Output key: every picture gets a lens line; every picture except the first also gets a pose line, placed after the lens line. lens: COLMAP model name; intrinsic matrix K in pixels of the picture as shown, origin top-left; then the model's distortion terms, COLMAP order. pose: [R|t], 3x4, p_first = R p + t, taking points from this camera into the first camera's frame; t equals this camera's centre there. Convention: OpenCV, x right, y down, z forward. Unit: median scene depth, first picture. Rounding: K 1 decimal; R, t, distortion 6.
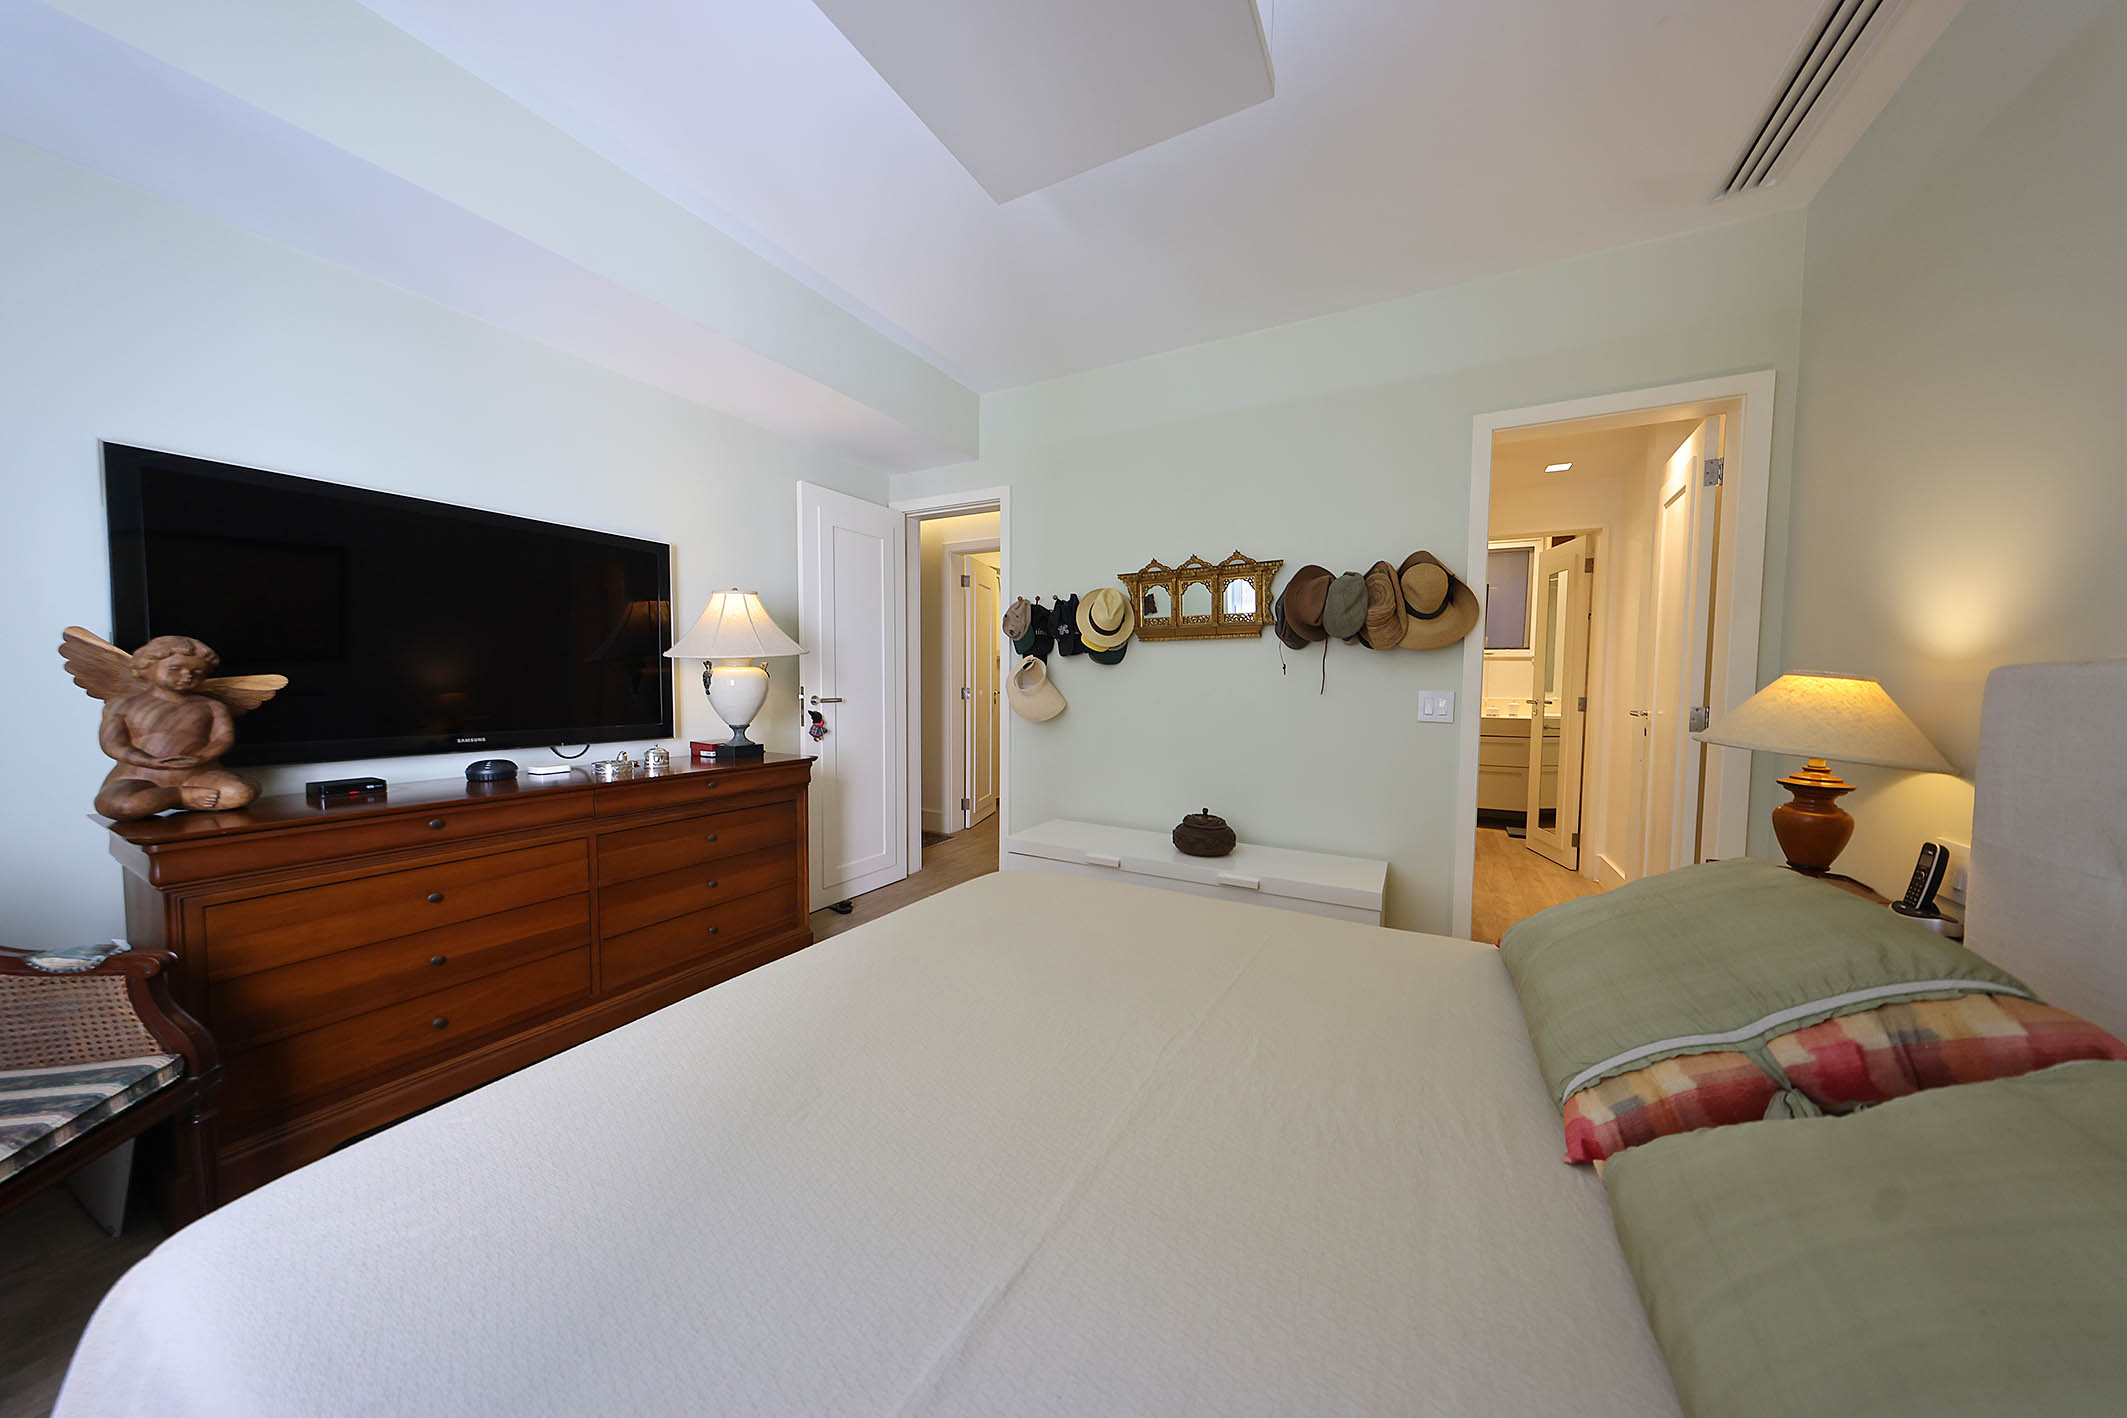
lens RADIAL K [[661.5, 0, 1063.5], [0, 661.5, 709.0], [0, 0, 1]] dist [0.000482, -0.000006]
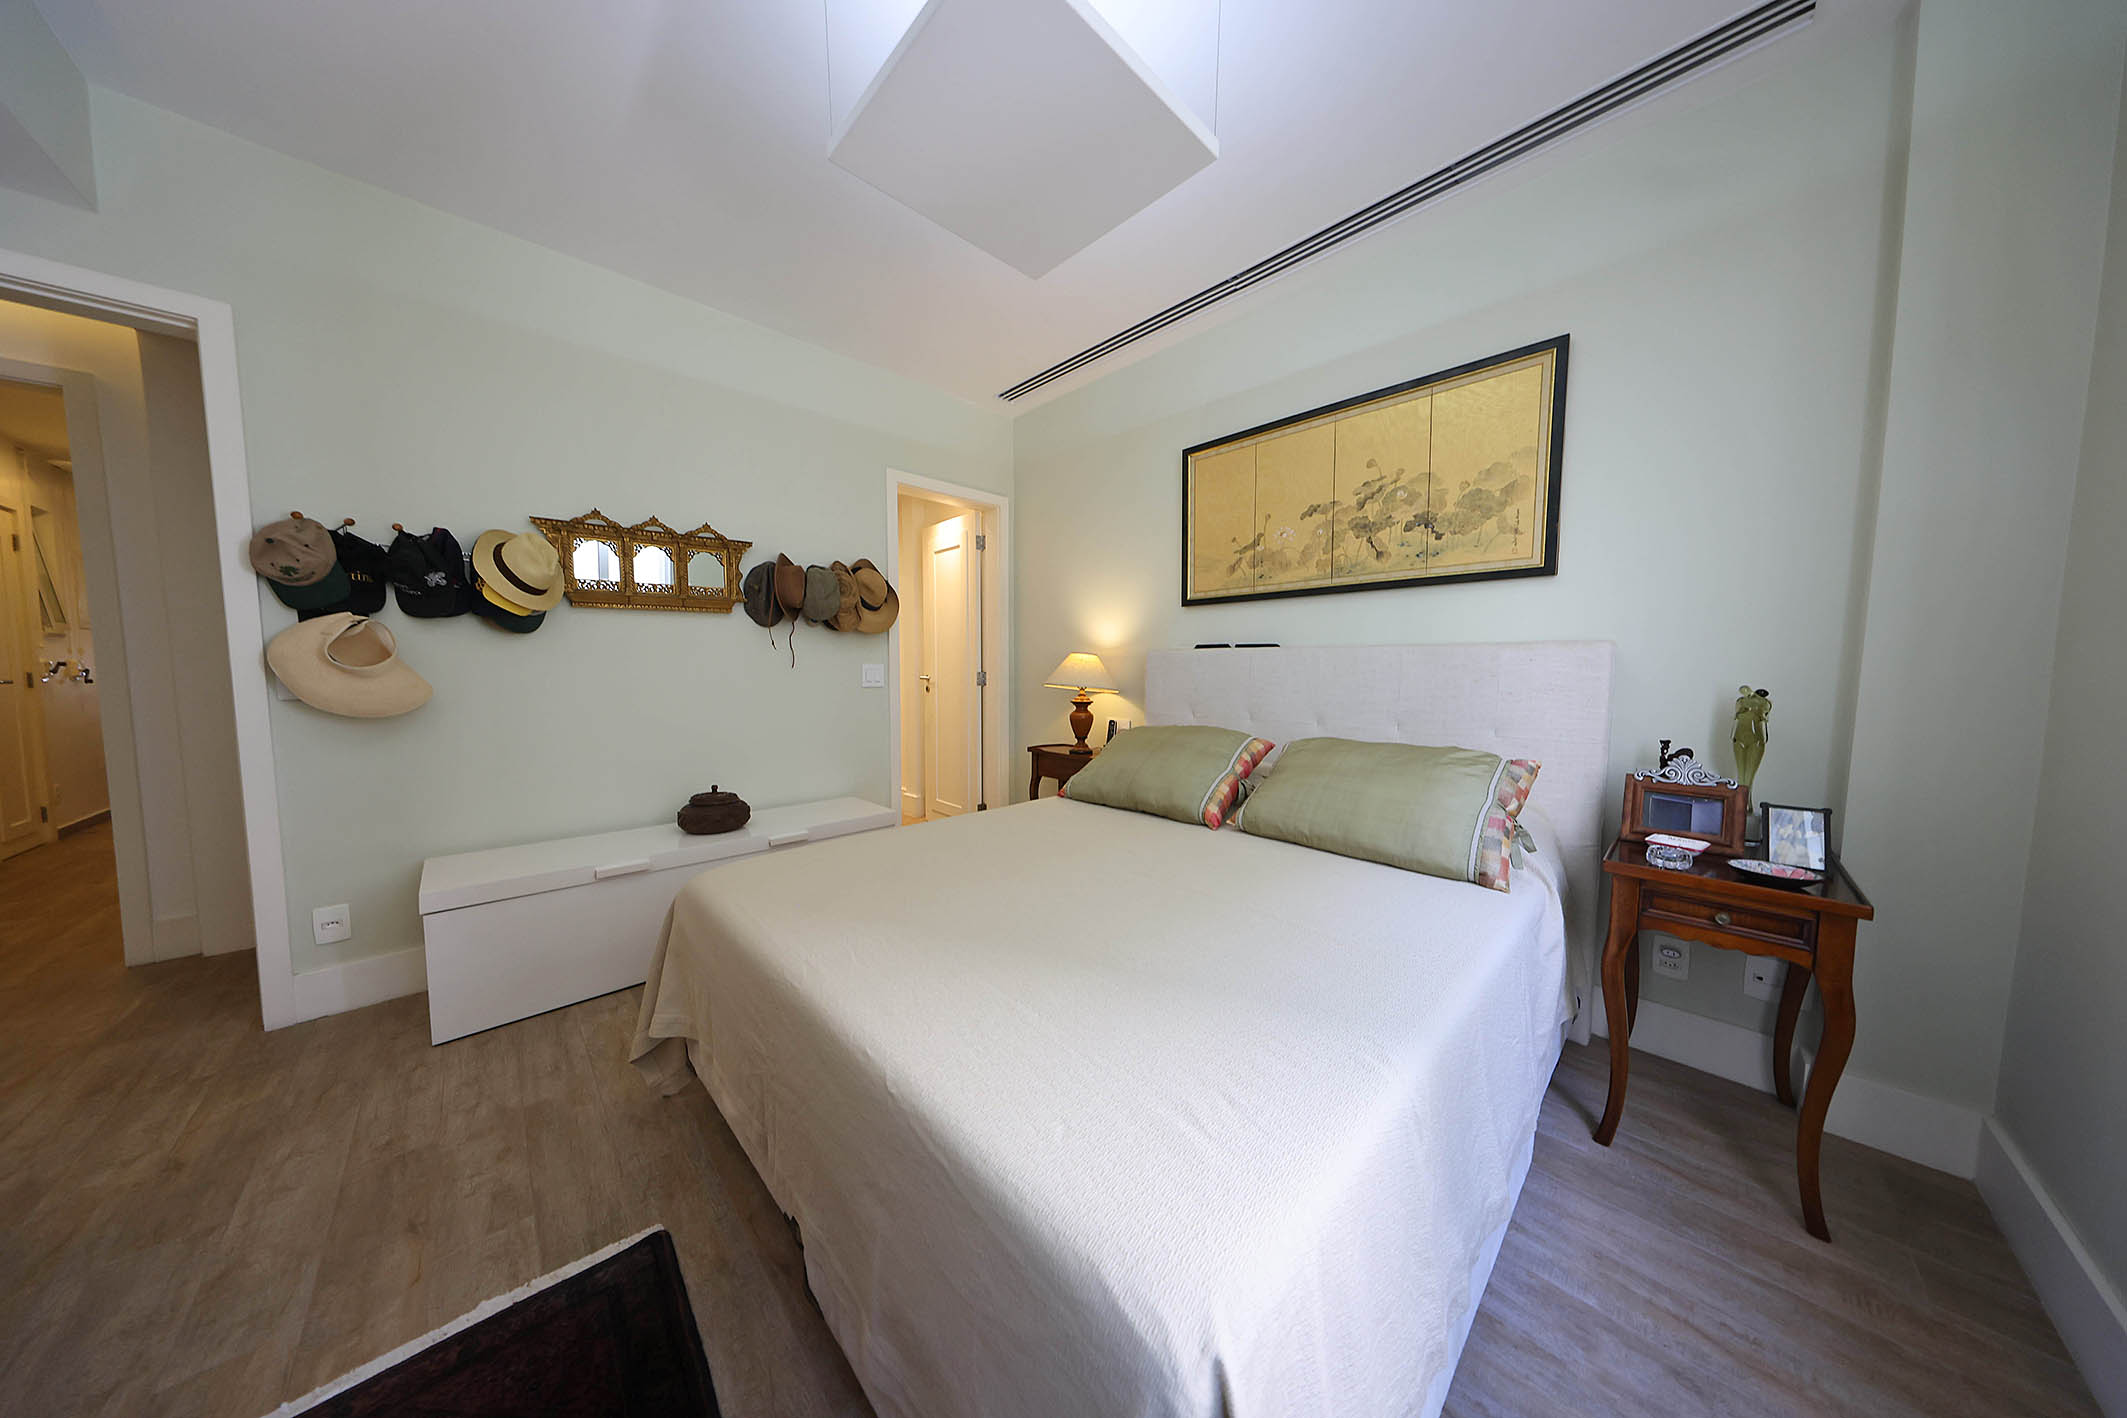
lens RADIAL K [[613.6, 0, 1069.6], [0, 613.6, 708.9], [0, 0, 1]] dist [-0.000177, -0.000020]
pose [[0.297600, -0.075289, 0.951717, -0.487735], [0.042097, 0.996951, 0.065704, -0.000604], [-0.953762, 0.020511, 0.299862, 0.220416]]
